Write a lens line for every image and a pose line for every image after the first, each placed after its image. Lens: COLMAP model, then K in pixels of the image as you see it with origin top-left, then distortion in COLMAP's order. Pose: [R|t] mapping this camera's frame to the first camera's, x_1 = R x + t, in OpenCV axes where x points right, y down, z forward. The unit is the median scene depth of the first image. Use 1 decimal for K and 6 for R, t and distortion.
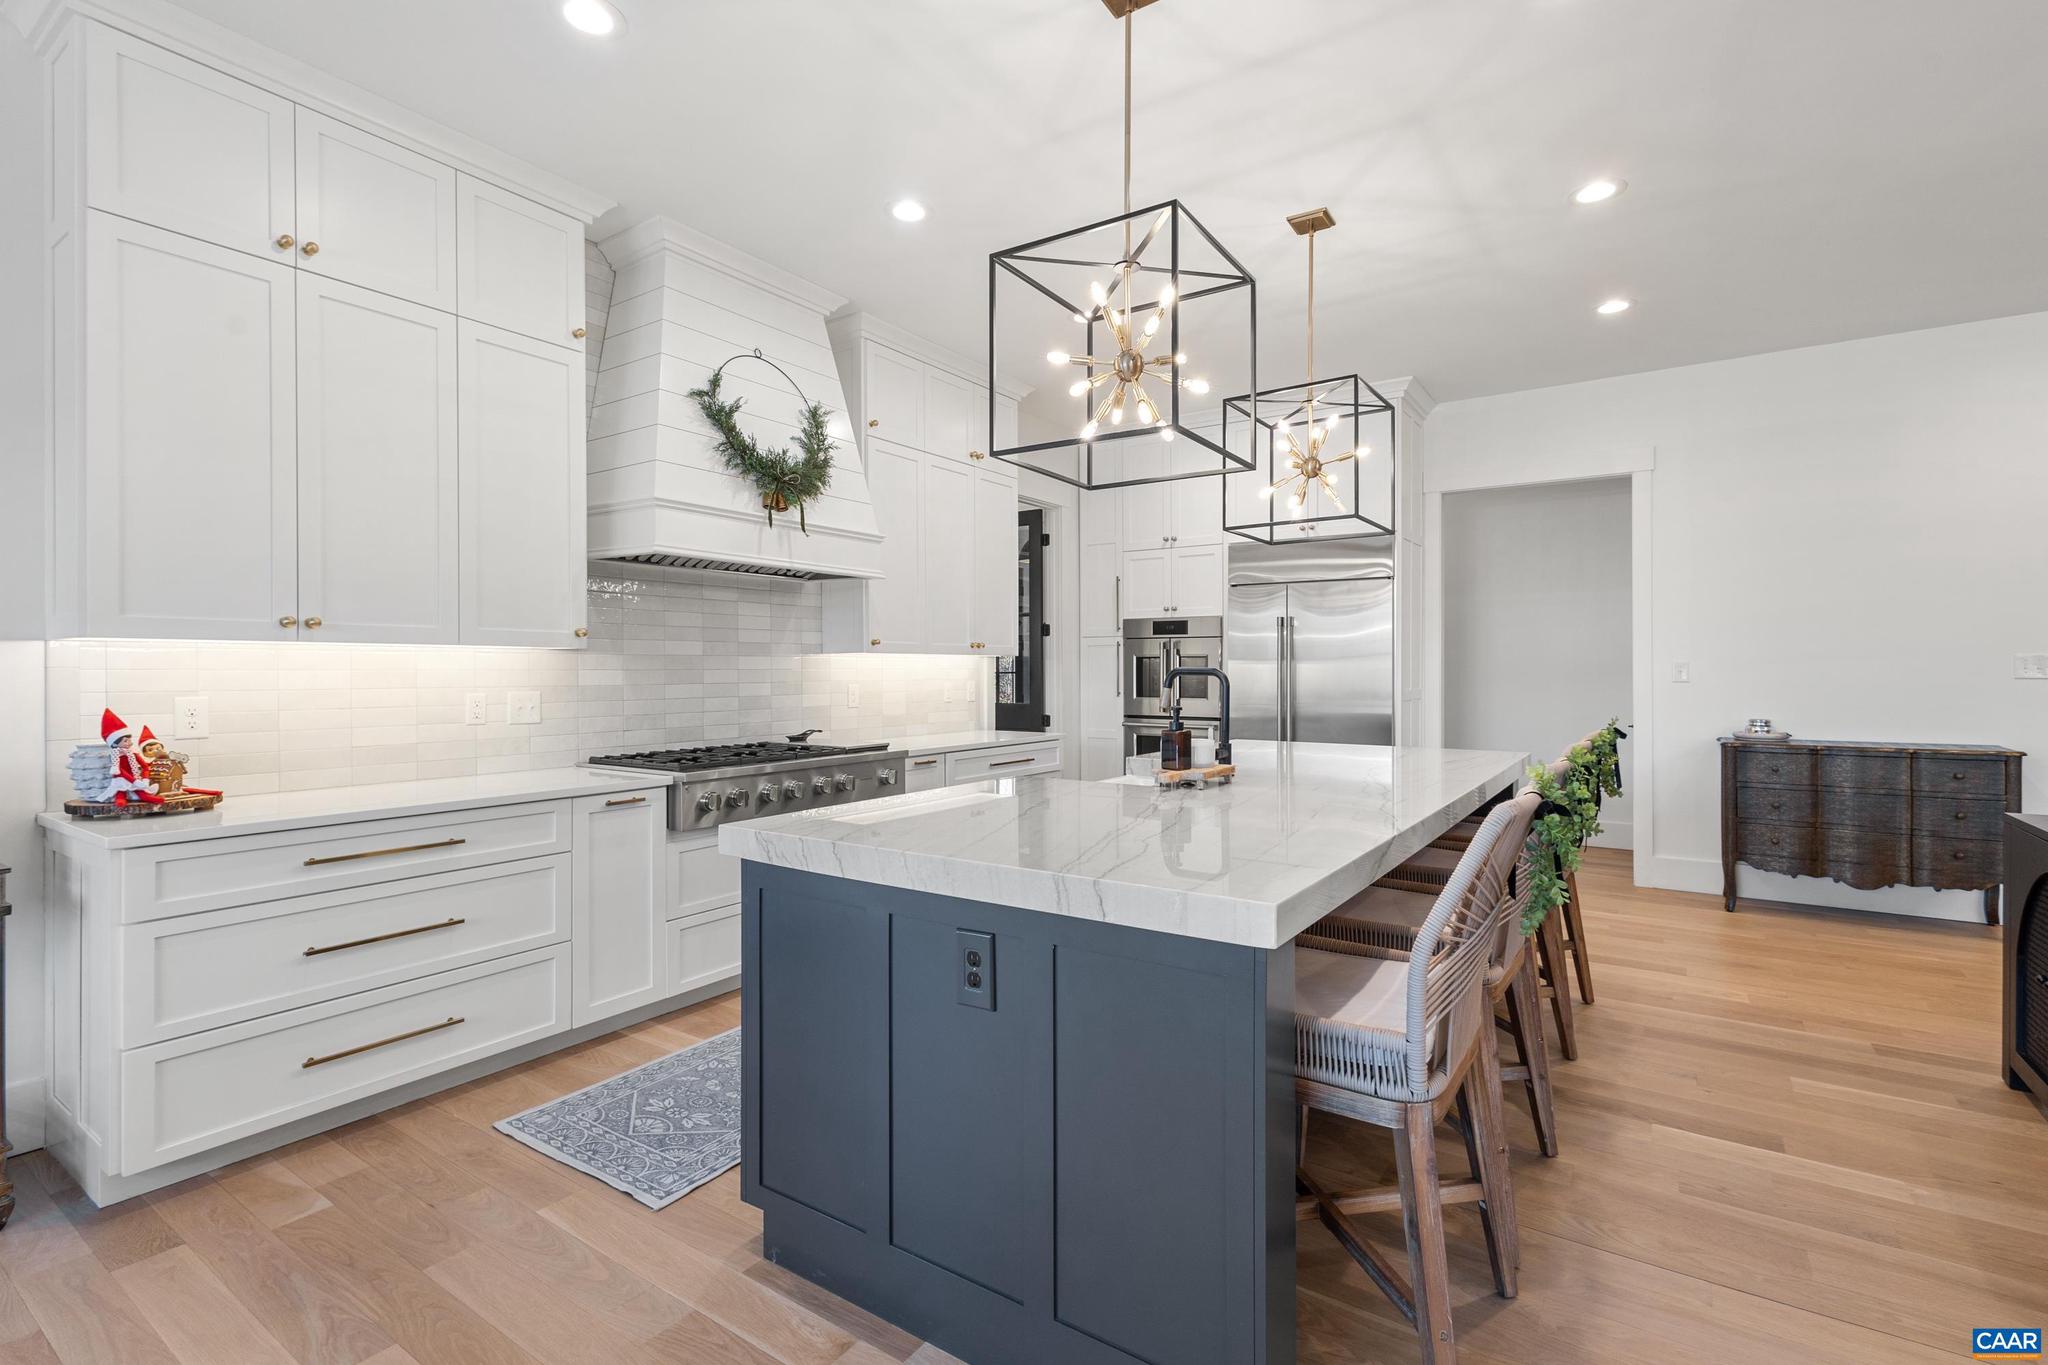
lens RADIAL K [[950.0, 0, 1019.5], [0, 950.0, 670.1], [0, 0, 1]] dist [0.013161, -0.003375]
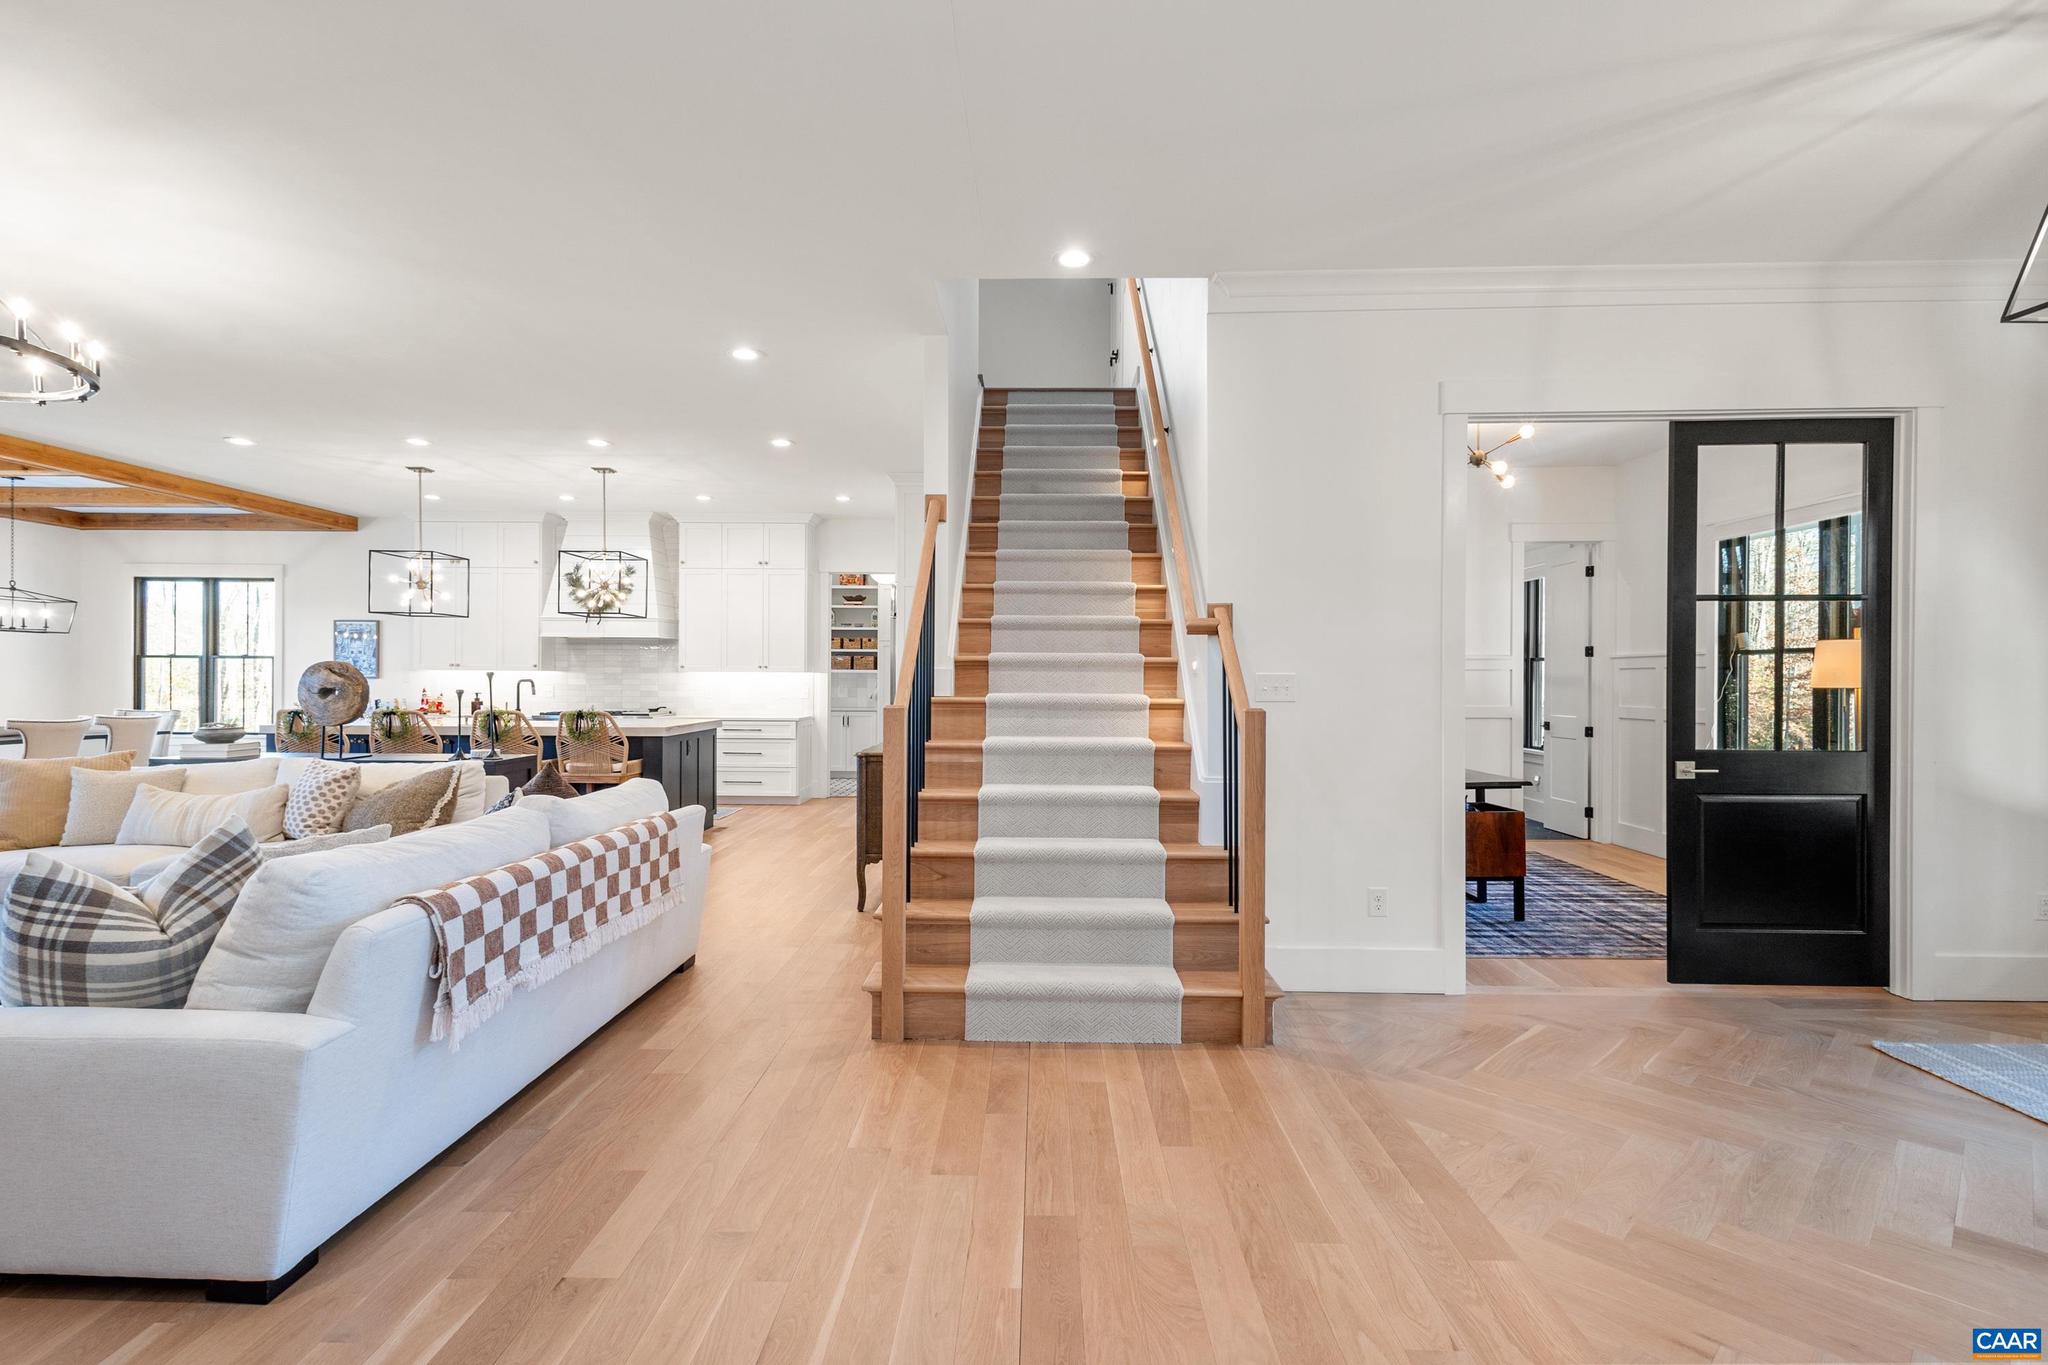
lens RADIAL K [[950.0, 0, 1027.7], [0, 950.0, 681.9], [0, 0, 1]] dist [0.013161, -0.003375]
pose [[0.553439, 0.006925, -0.832861, 2.607958], [-0.007418, 0.999967, 0.003385, -0.009982], [0.832857, 0.004305, 0.553472, 0.608466]]
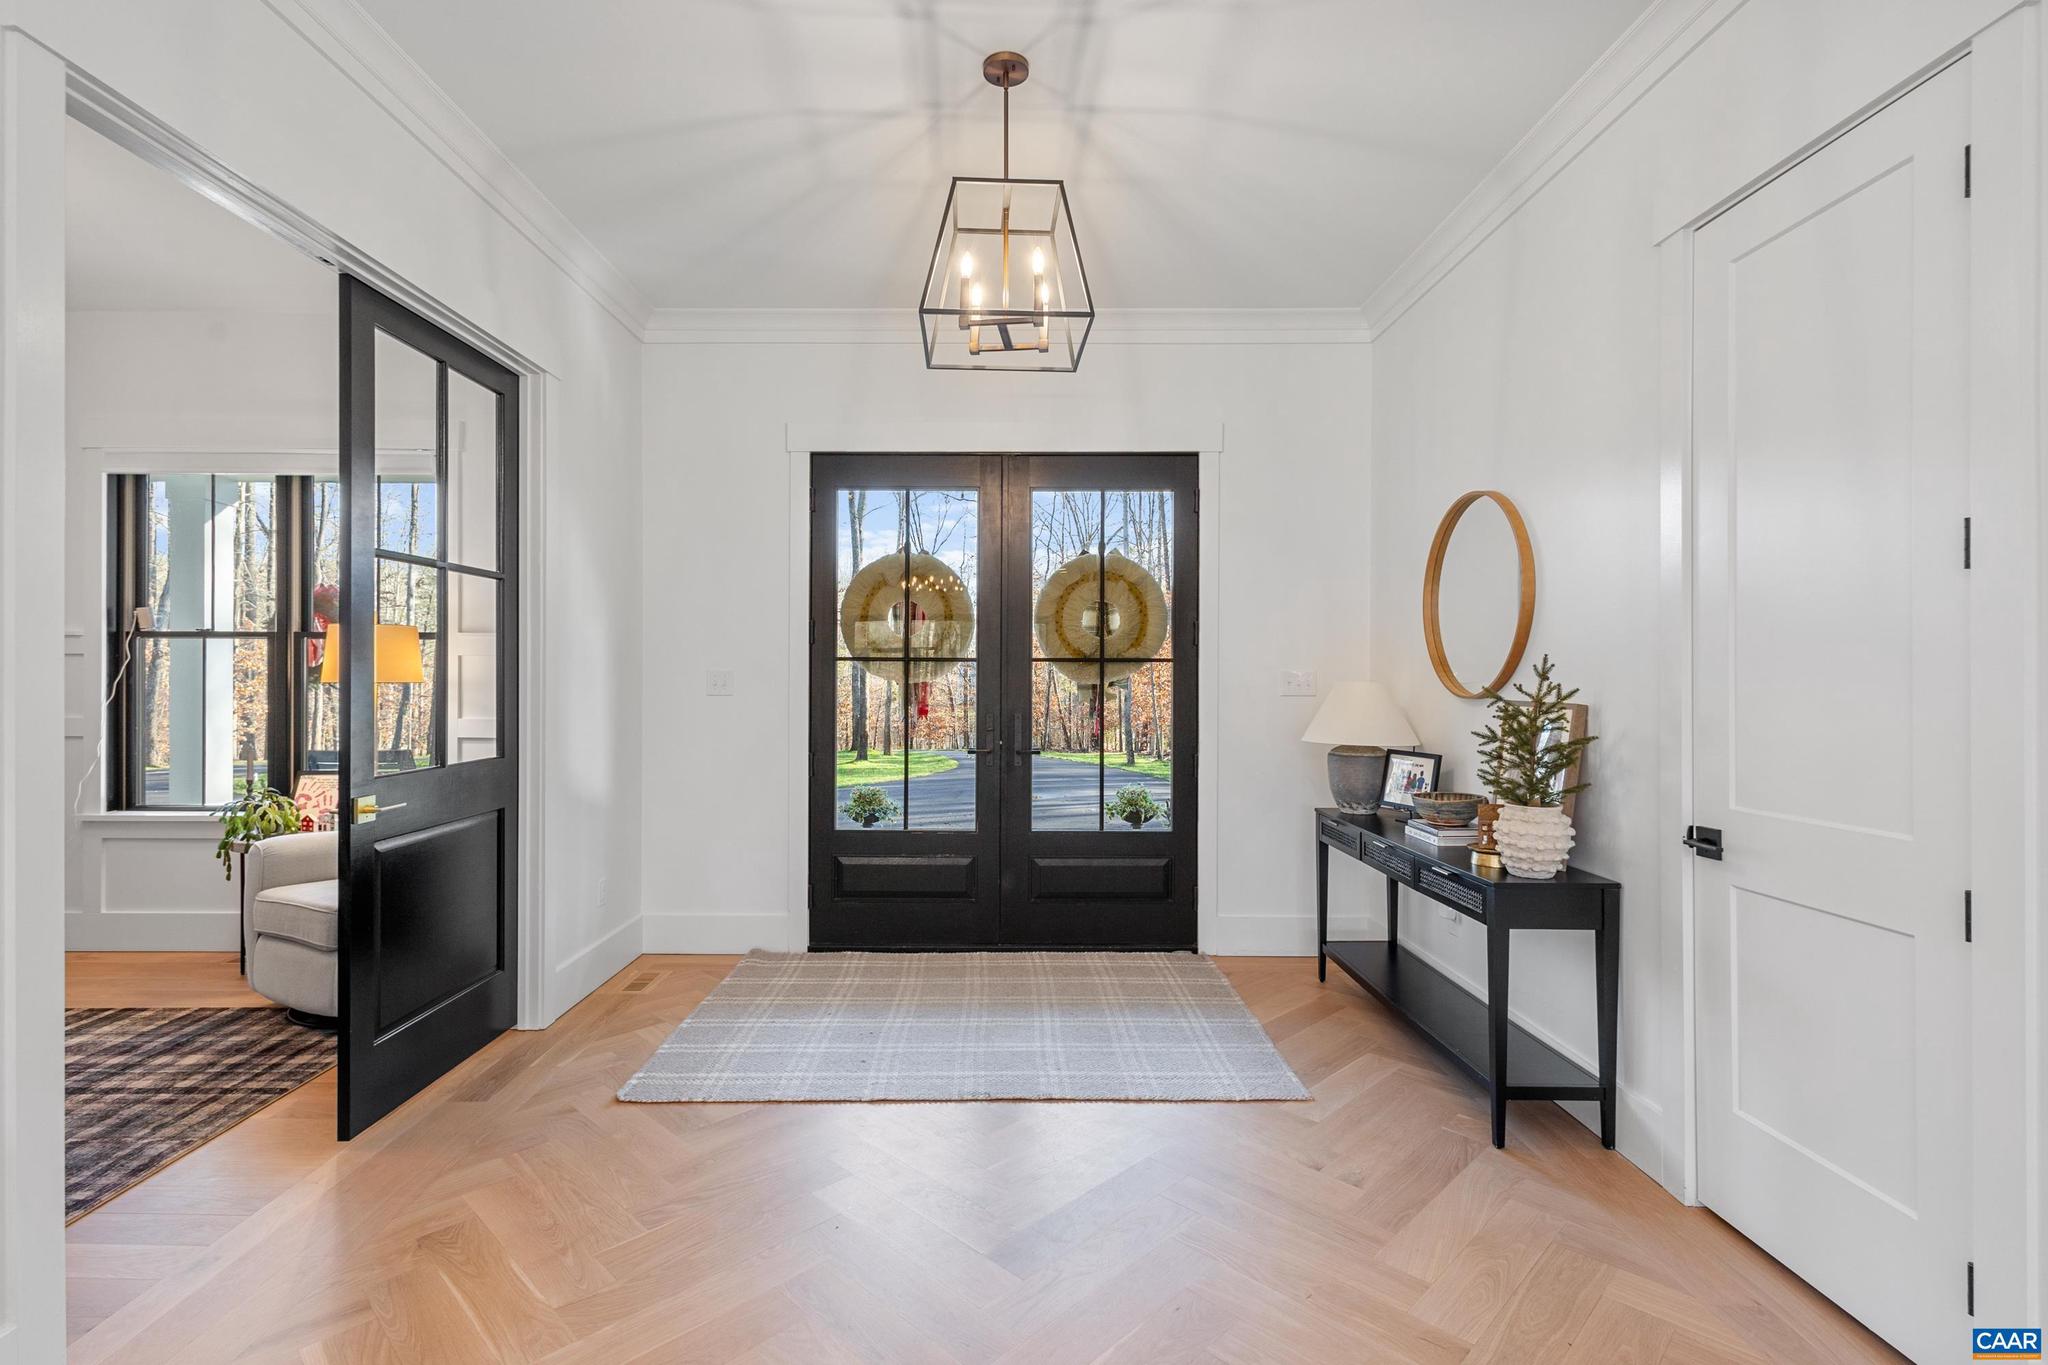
lens RADIAL K [[950.0, 0, 1014.9], [0, 950.0, 695.3], [0, 0, 1]] dist [0.013161, -0.003375]
pose [[0.820373, -0.002101, 0.571824, 2.109471], [-0.007168, 0.999877, 0.013958, -0.013648], [-0.571783, -0.015550, 0.820257, 0.961186]]
